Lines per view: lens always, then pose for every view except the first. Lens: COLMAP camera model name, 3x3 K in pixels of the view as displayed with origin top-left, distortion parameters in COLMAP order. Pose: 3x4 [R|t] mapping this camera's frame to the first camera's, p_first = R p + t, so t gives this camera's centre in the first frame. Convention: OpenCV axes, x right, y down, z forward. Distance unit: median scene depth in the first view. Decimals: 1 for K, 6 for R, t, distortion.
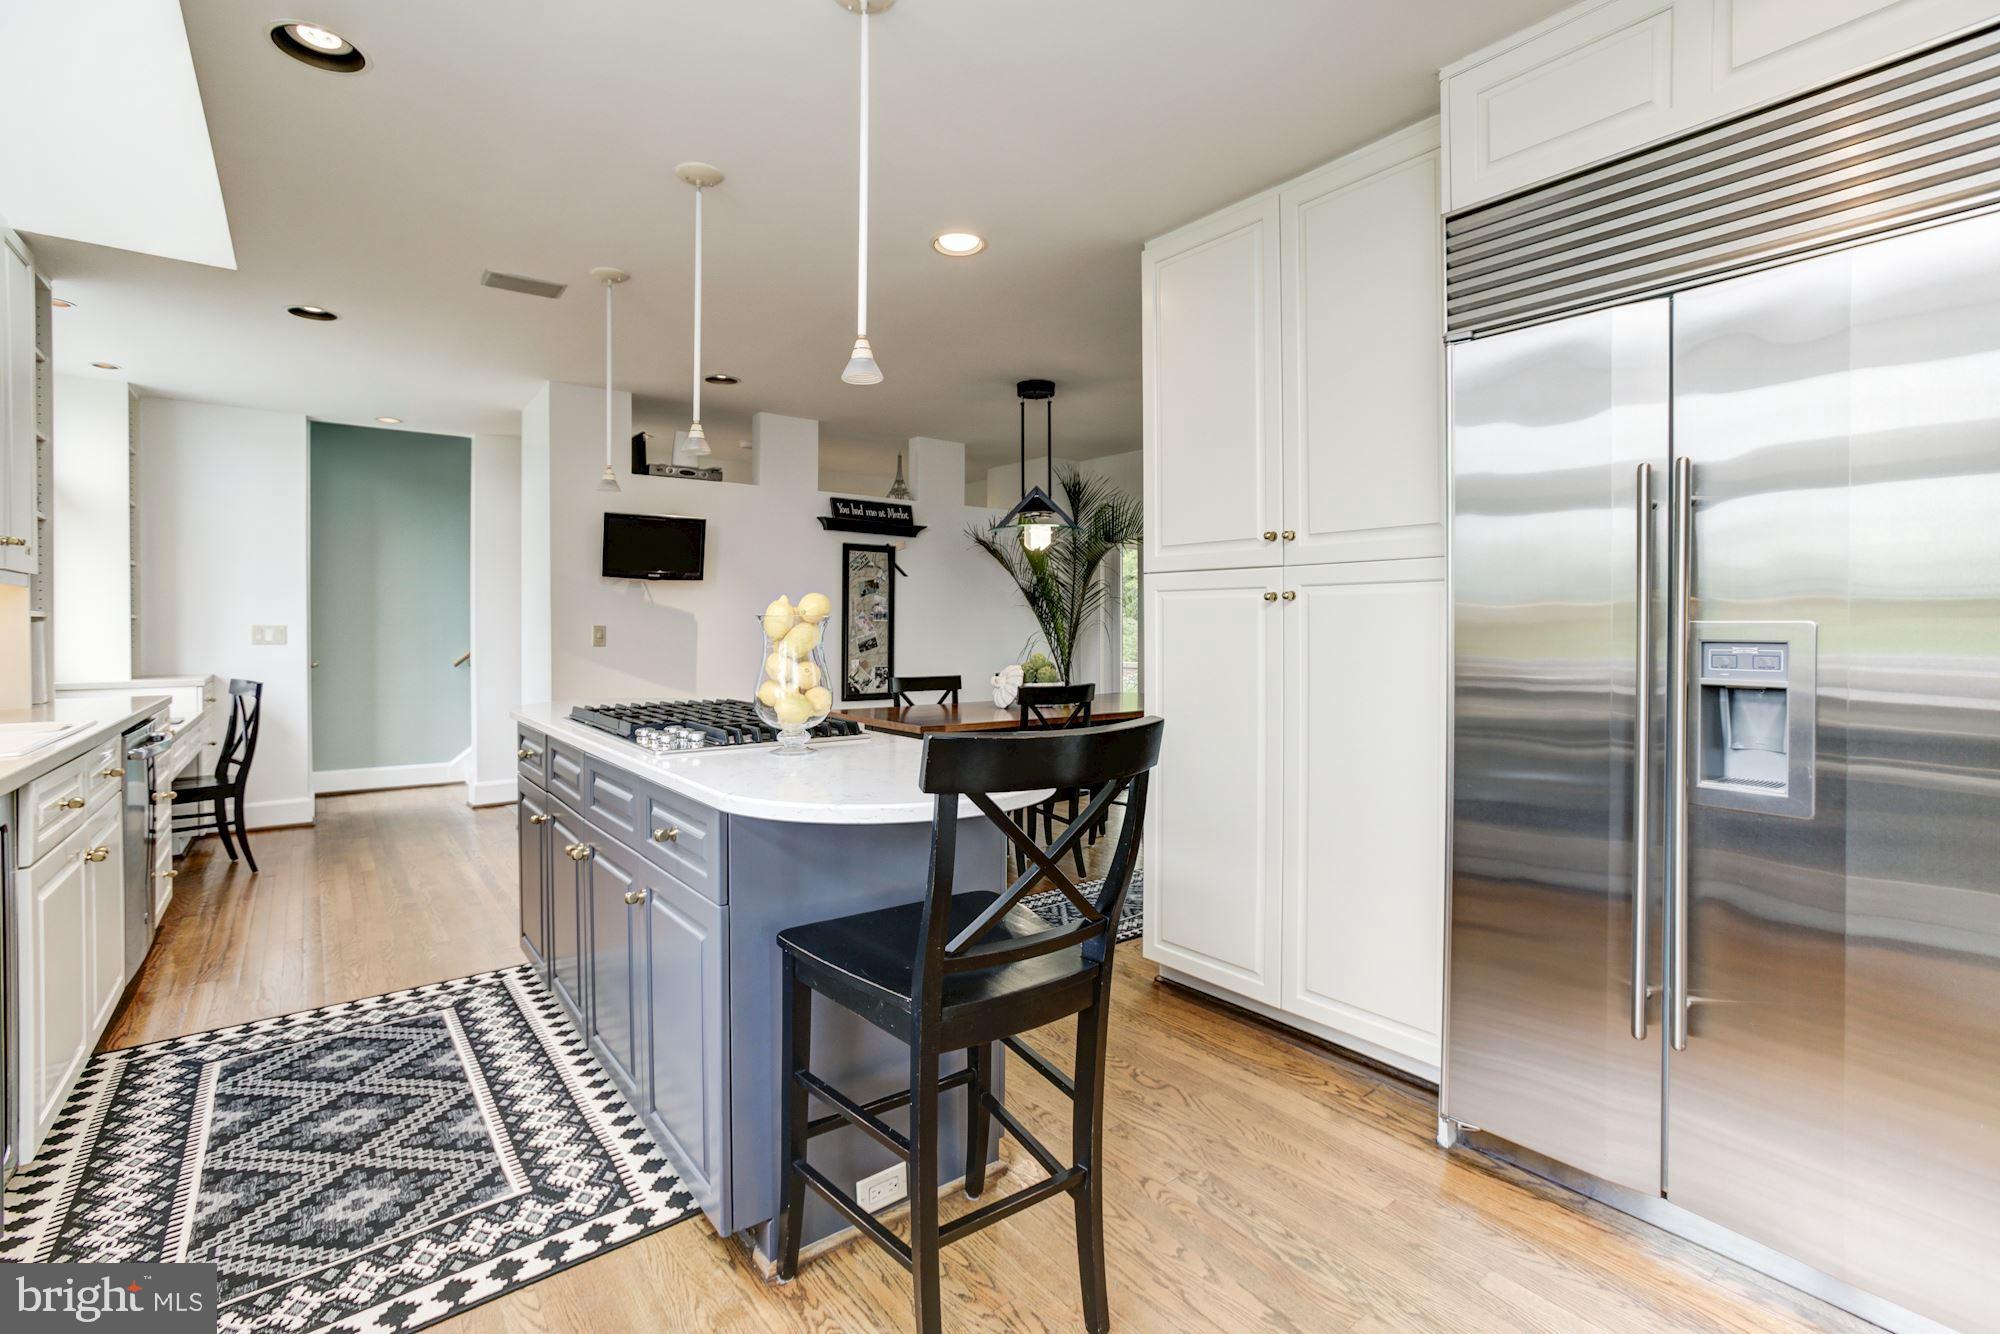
lens RADIAL K [[924.7, 0, 939.9], [0, 924.7, 631.7], [0, 0, 1]] dist [-0.000818, -0.000068]
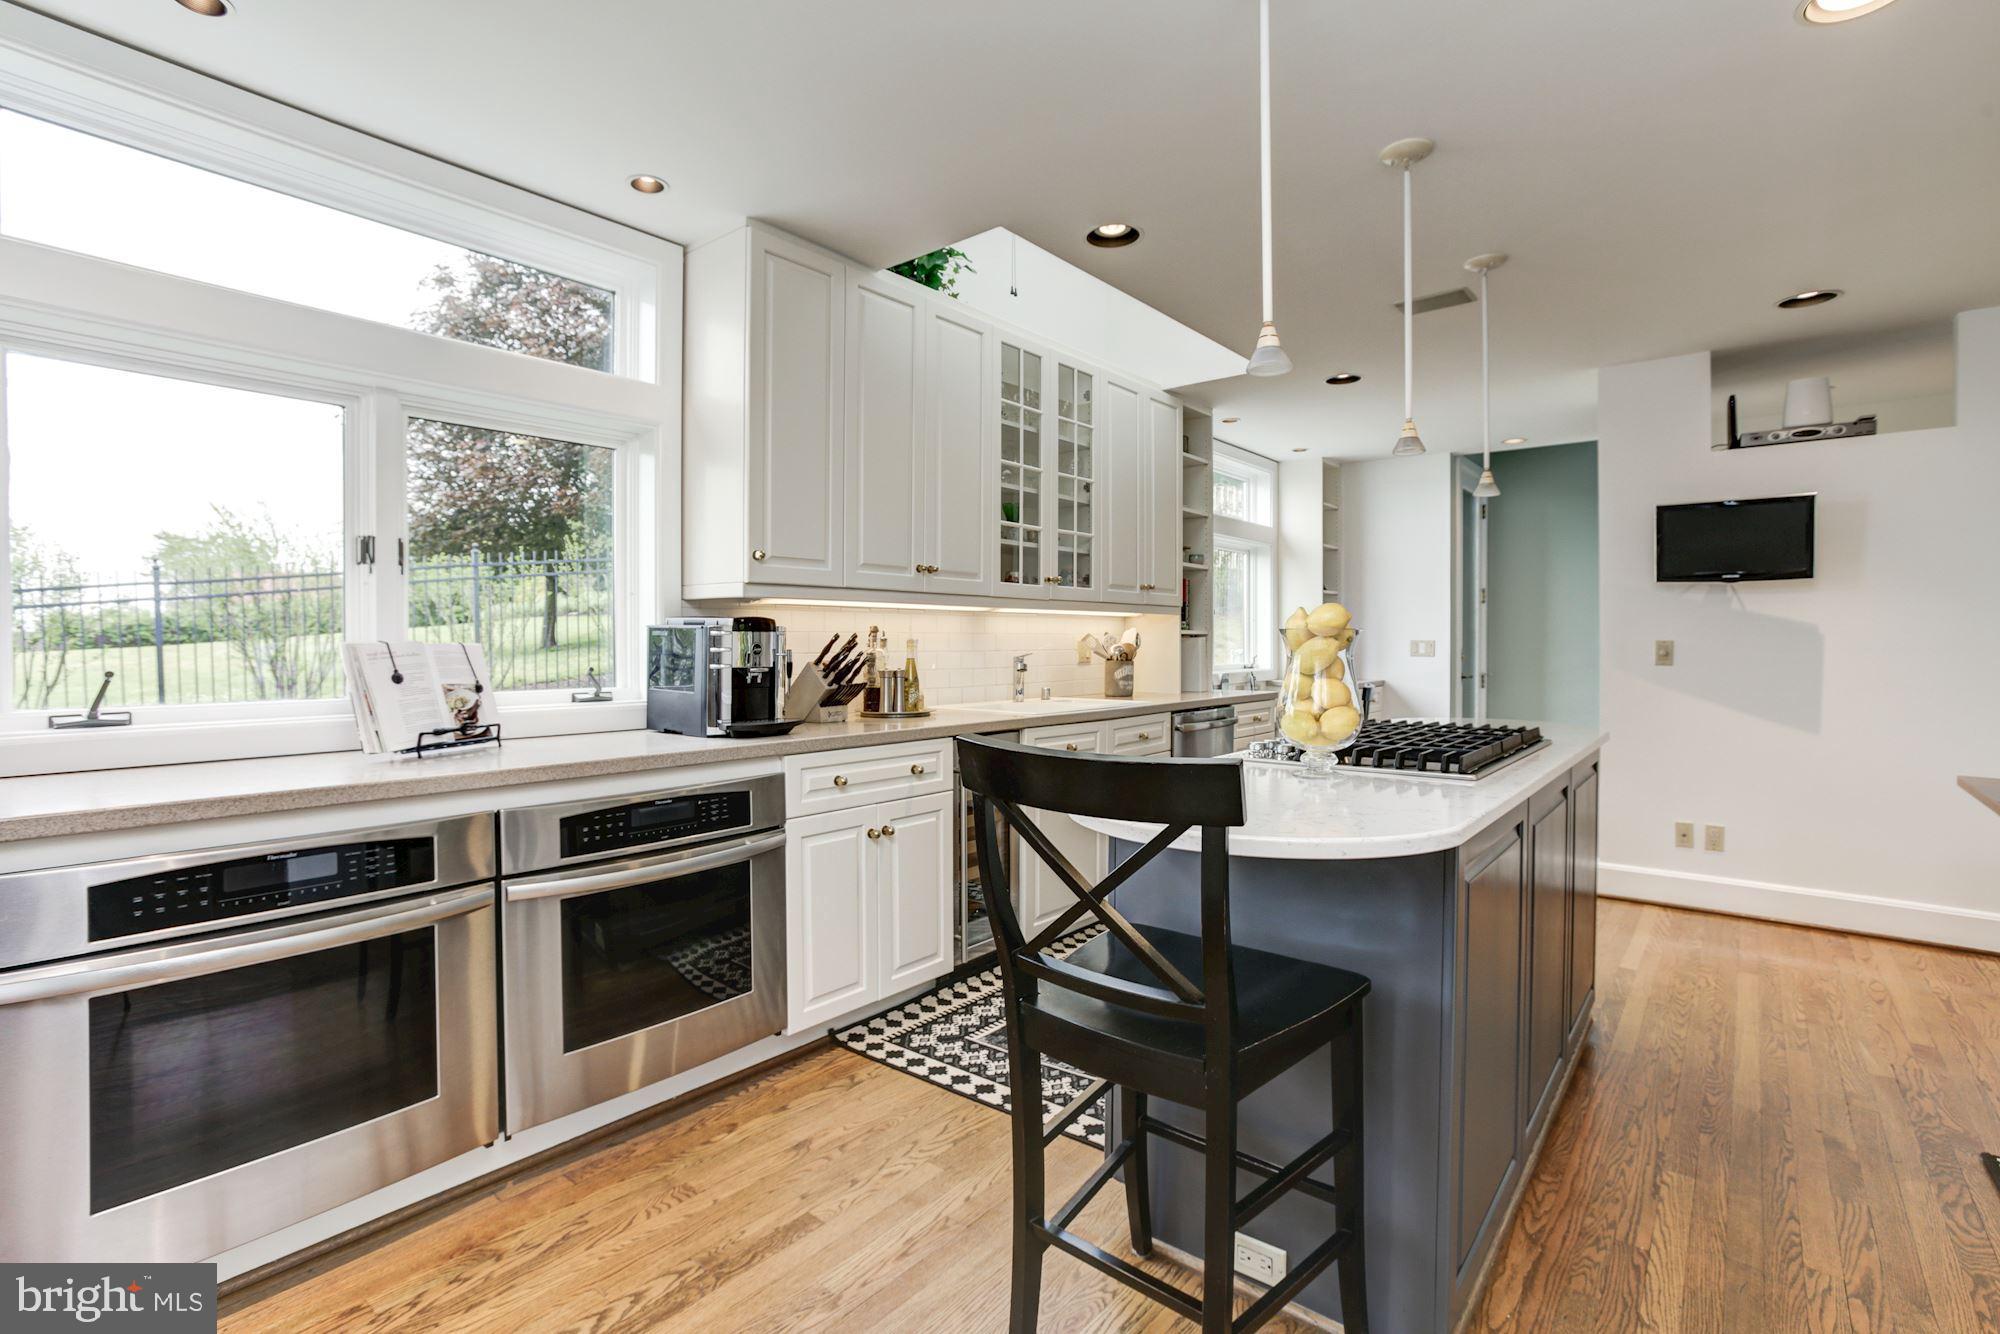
lens RADIAL K [[924.4, 0, 999.3], [0, 924.4, 647.7], [0, 0, 1]] dist [-0.000063, -0.000081]
pose [[0.272246, 0.008796, -0.962188, 0.275600], [-0.008208, 0.999943, 0.006818, -0.000810], [0.962193, 0.006042, 0.272302, 0.189118]]
